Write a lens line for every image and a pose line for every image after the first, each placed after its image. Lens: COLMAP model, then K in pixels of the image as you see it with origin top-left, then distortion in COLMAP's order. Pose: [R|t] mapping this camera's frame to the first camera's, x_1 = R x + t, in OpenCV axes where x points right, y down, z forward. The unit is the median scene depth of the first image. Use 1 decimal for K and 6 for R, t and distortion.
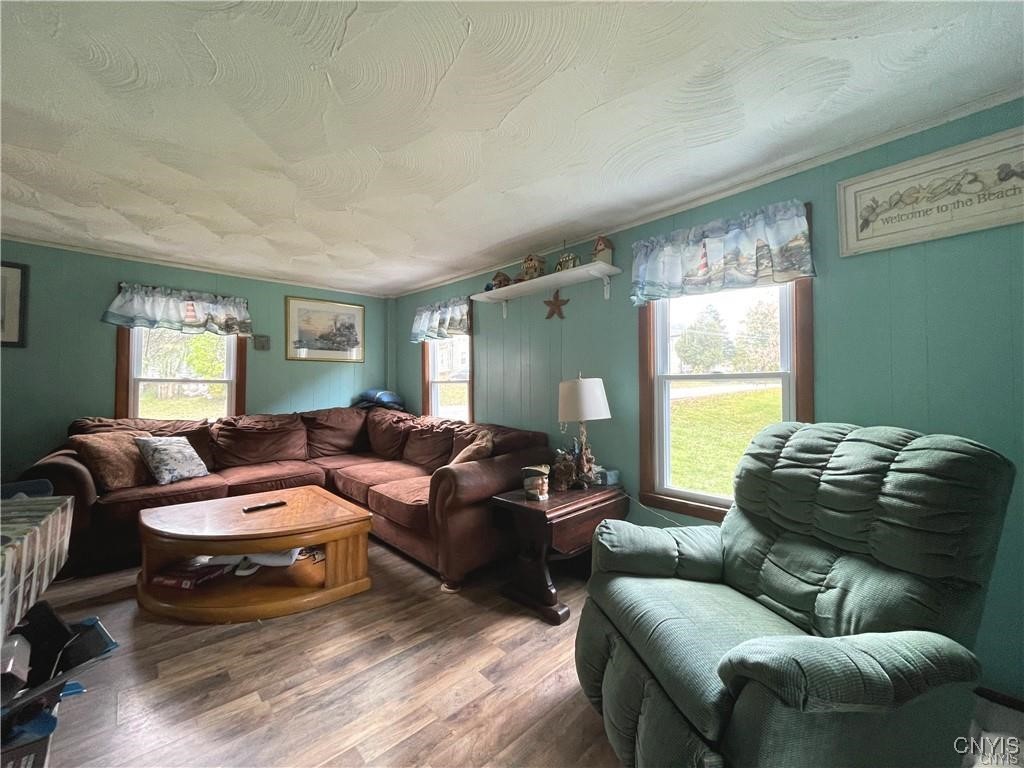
lens RADIAL K [[412.6, 0, 512.2], [0, 412.6, 376.2], [0, 0, 1]] dist [-0.003557, 0.000710]
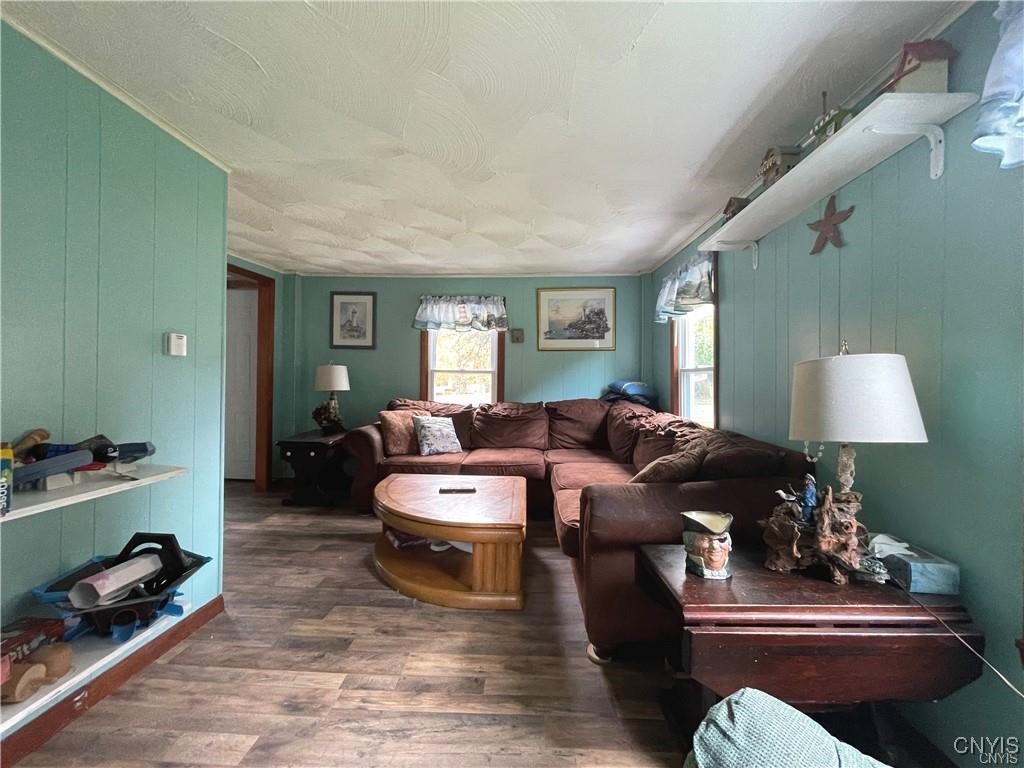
lens RADIAL K [[412.6, 0, 514.6], [0, 412.6, 378.9], [0, 0, 1]] dist [-0.003557, 0.000710]
pose [[0.702189, 0.003019, -0.711984, 0.204309], [0.013660, 0.999750, 0.017711, 0.016034], [0.711860, -0.022162, 0.701972, 0.319470]]
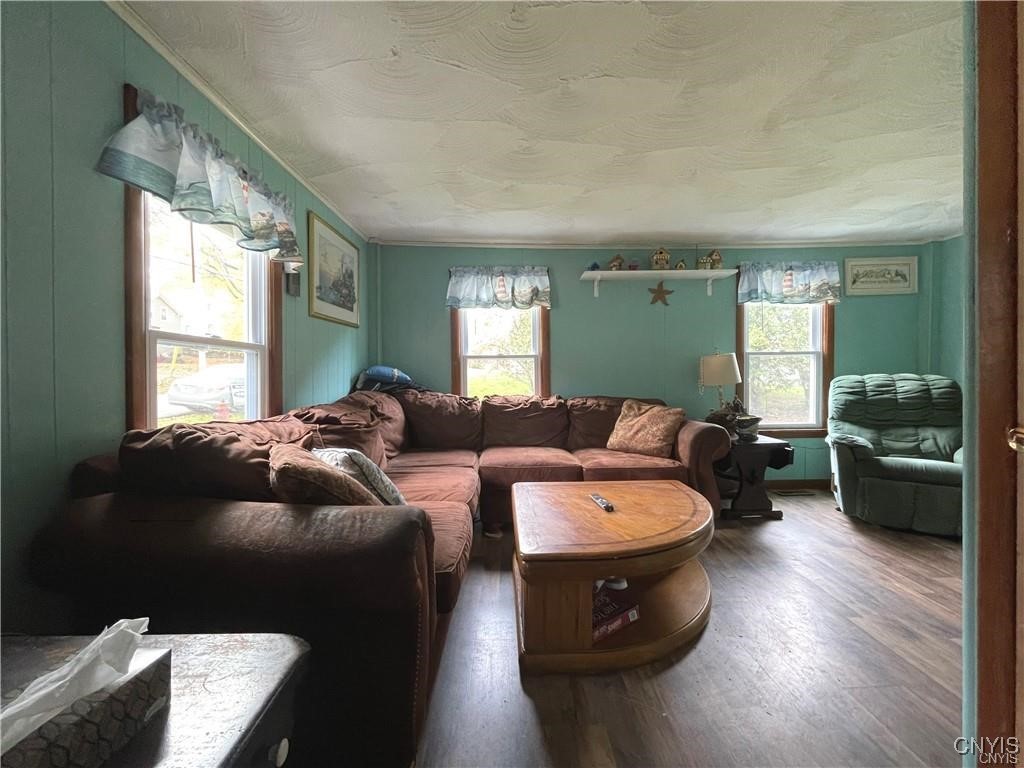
lens RADIAL K [[412.6, 0, 509.3], [0, 412.6, 377.1], [0, 0, 1]] dist [-0.003557, 0.000710]
pose [[0.673441, -0.018514, 0.739009, -1.115425], [-0.009190, 0.999399, 0.033412, 0.038881], [-0.739184, -0.029292, 0.672866, 0.508022]]
